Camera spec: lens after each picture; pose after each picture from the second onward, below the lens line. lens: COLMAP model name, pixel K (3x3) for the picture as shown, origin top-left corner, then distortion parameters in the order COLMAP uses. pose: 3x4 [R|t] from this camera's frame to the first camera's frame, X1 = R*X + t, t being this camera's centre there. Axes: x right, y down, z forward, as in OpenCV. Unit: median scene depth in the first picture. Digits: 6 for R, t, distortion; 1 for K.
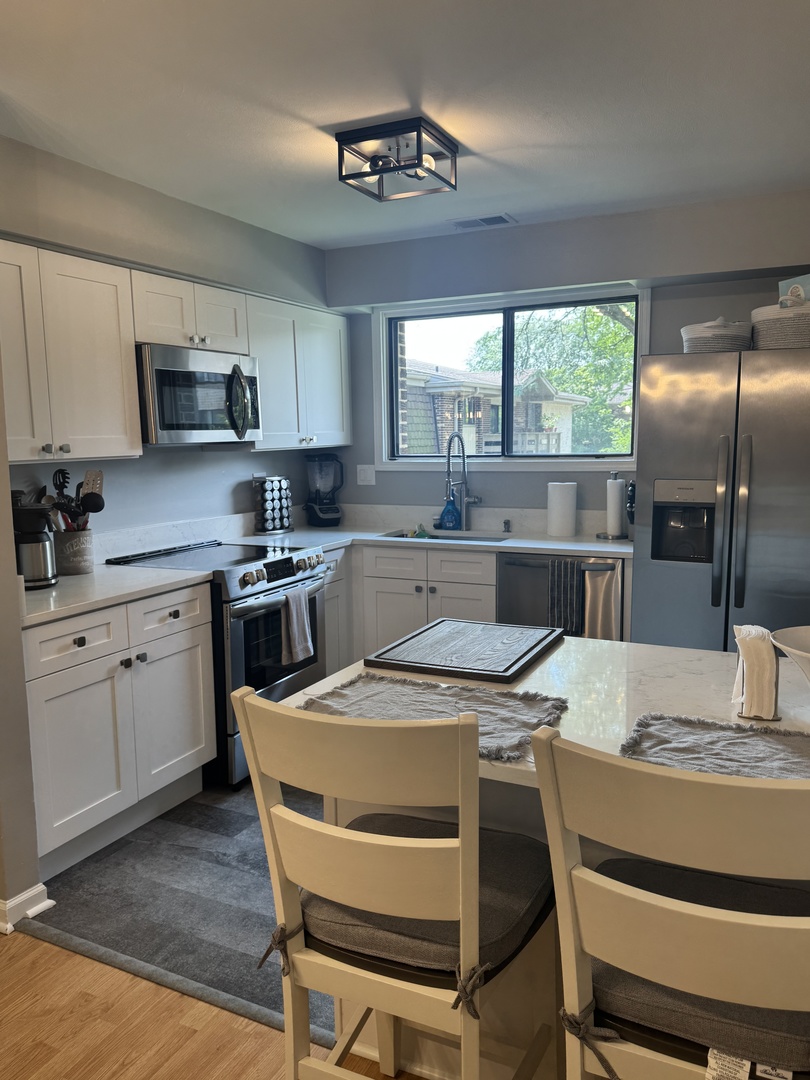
lens RADIAL K [[814.5, 0, 406.0], [0, 814.5, 545.5], [0, 0, 1]] dist [0.001511, -0.001397]
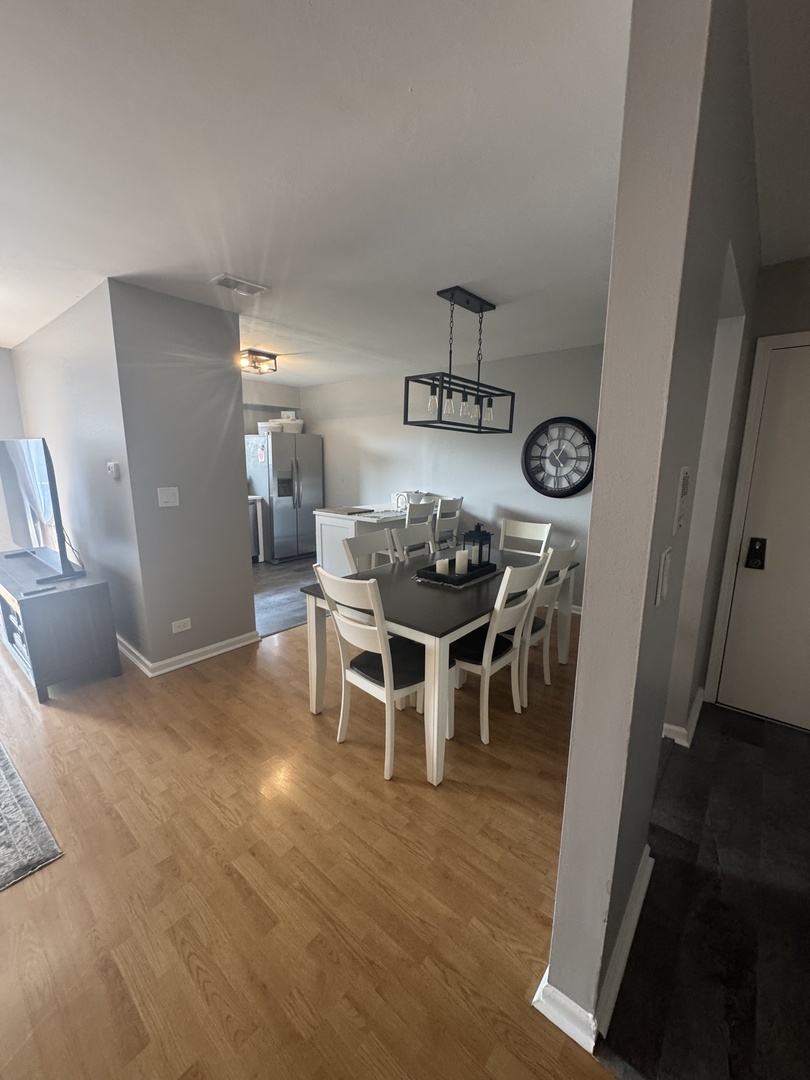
lens RADIAL K [[428.6, 0, 407.5], [0, 428.6, 540.7], [0, 0, 1]] dist [-0.009647, 0.000898]
pose [[0.242207, -0.171400, 0.954965, -1.238498], [0.112334, 0.982607, 0.147870, -0.006677], [-0.963700, 0.071460, 0.257248, 0.106206]]
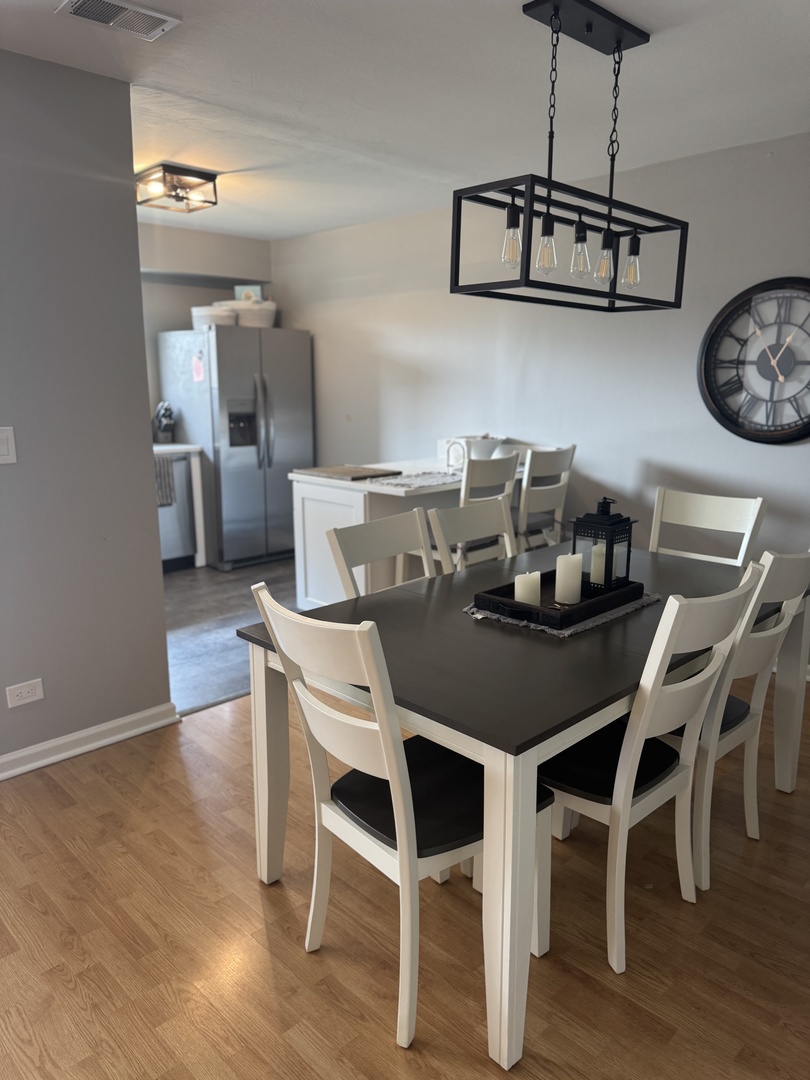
lens RADIAL K [[759.3, 0, 405.5], [0, 759.3, 541.7], [0, 0, 1]] dist [0.058758, -0.077600]
pose [[0.331596, -0.189771, 0.924138, -1.134280], [0.121223, 0.980011, 0.157747, 0.003353], [-0.935601, 0.059718, 0.347973, 0.114713]]
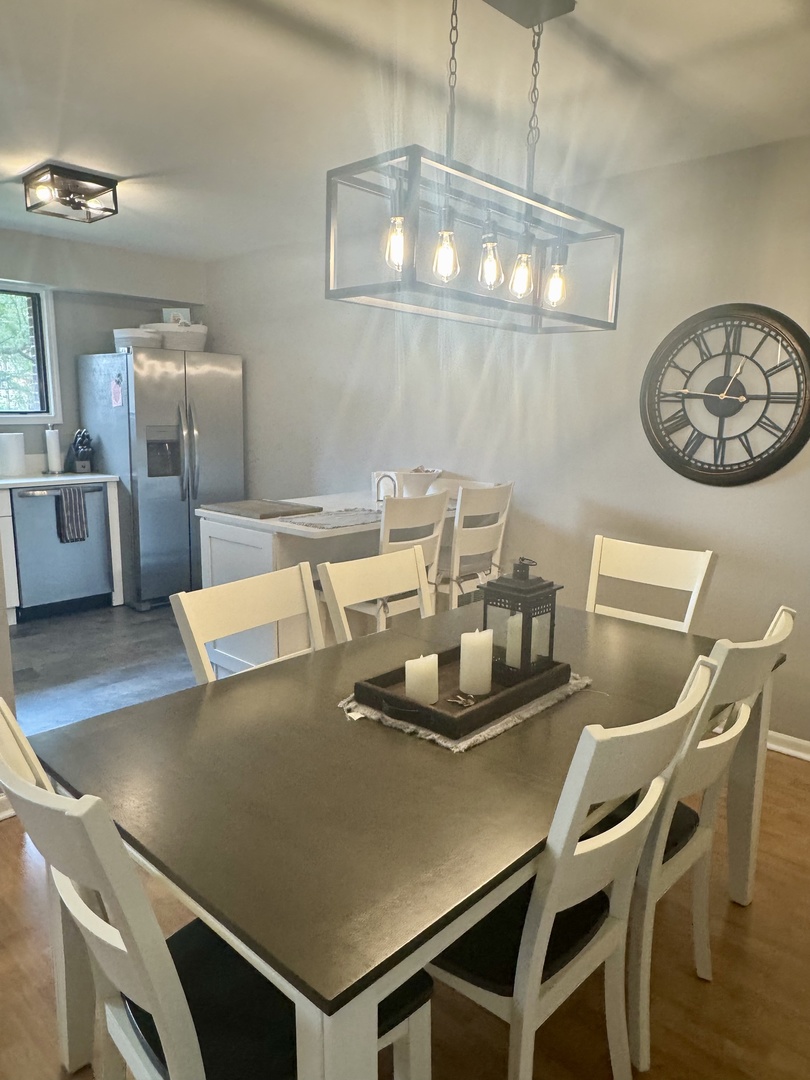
lens RADIAL K [[730.2, 0, 413.2], [0, 730.2, 539.3], [0, 0, 1]] dist [-0.011420, 0.011446]
pose [[0.284303, -0.157638, 0.945686, -0.947319], [0.108260, 0.985360, 0.131705, 0.004269], [-0.952602, 0.064936, 0.297207, 0.101133]]
